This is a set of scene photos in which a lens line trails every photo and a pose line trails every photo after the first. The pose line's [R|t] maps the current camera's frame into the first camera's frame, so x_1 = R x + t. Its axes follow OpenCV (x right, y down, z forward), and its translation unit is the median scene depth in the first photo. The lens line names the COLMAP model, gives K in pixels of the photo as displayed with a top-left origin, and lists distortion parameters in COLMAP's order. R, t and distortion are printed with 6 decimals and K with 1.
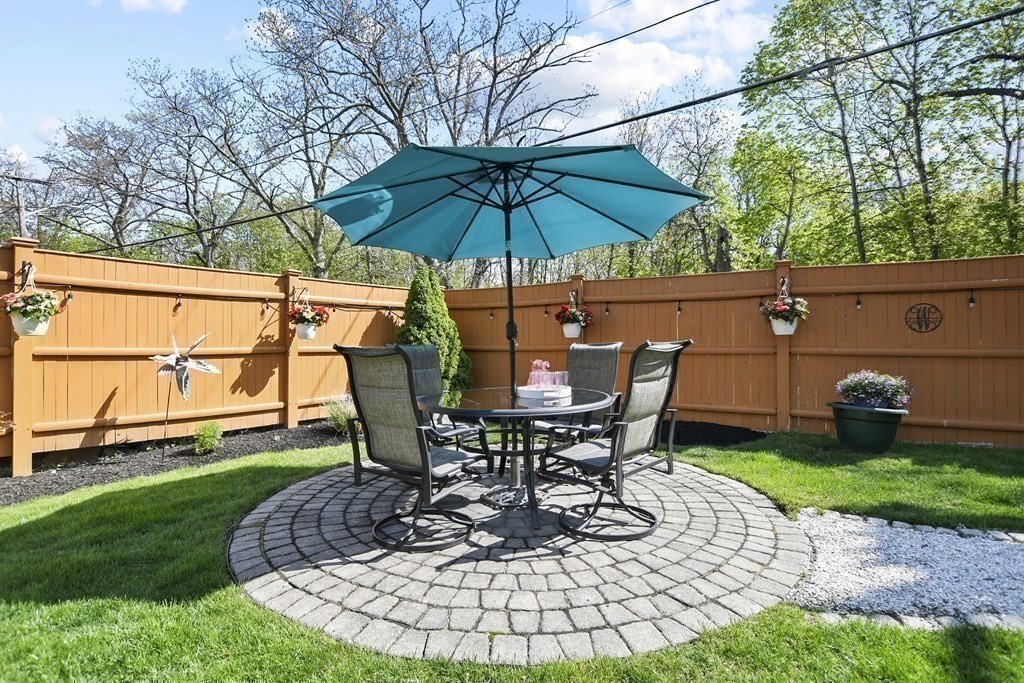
lens RADIAL K [[485.0, 0, 497.9], [0, 485.0, 345.3], [0, 0, 1]] dist [-0.020083, 0.000458]
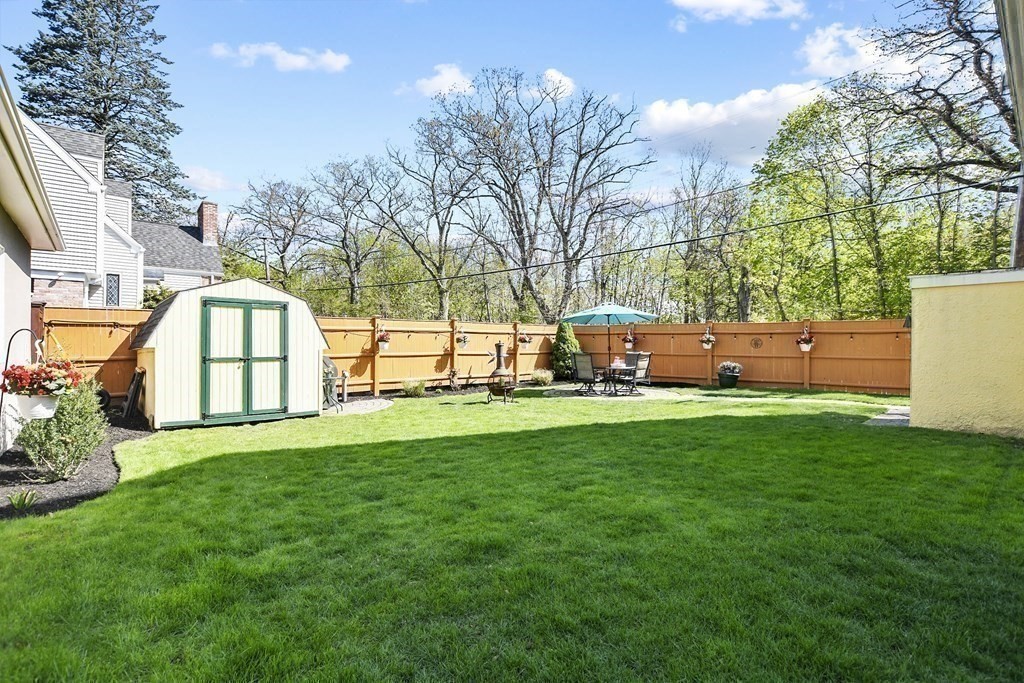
lens RADIAL K [[485.0, 0, 497.9], [0, 485.0, 345.3], [0, 0, 1]] dist [-0.020083, 0.000458]
pose [[0.990467, 0.004565, -0.137672, -0.172271], [-0.004754, 0.999988, -0.001044, -0.025977], [0.137665, 0.001689, 0.990477, -1.567665]]
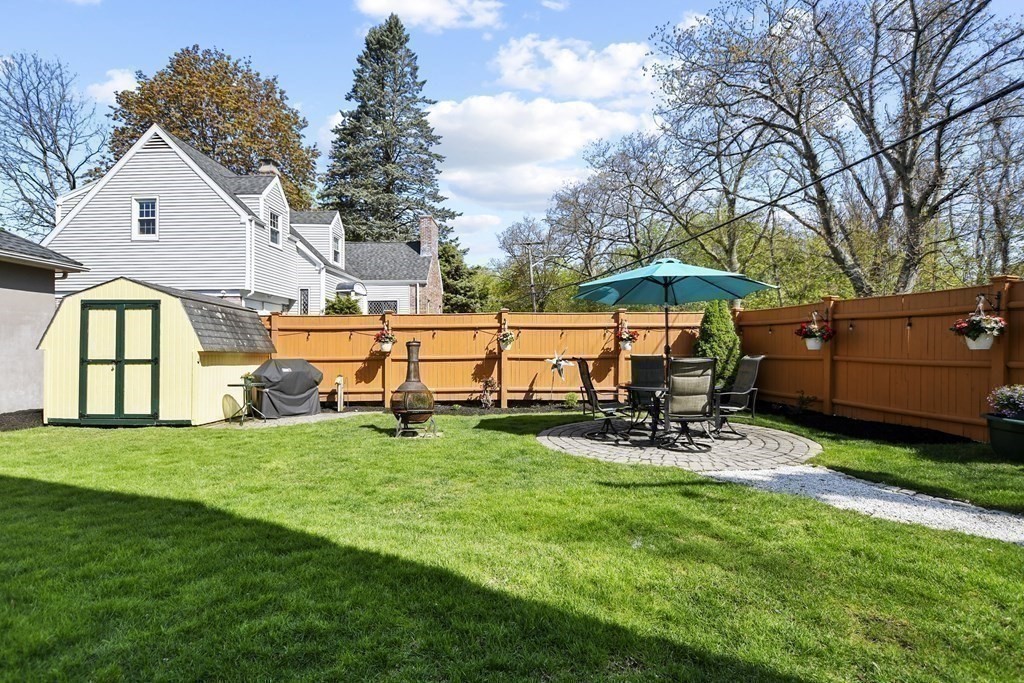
lens RADIAL K [[485.0, 0, 497.9], [0, 485.0, 345.3], [0, 0, 1]] dist [-0.020083, 0.000458]
pose [[0.639895, -0.003626, -0.768454, 0.592191], [0.000437, 0.999990, -0.004355, -0.022085], [0.768463, 0.002450, 0.639890, -0.406706]]
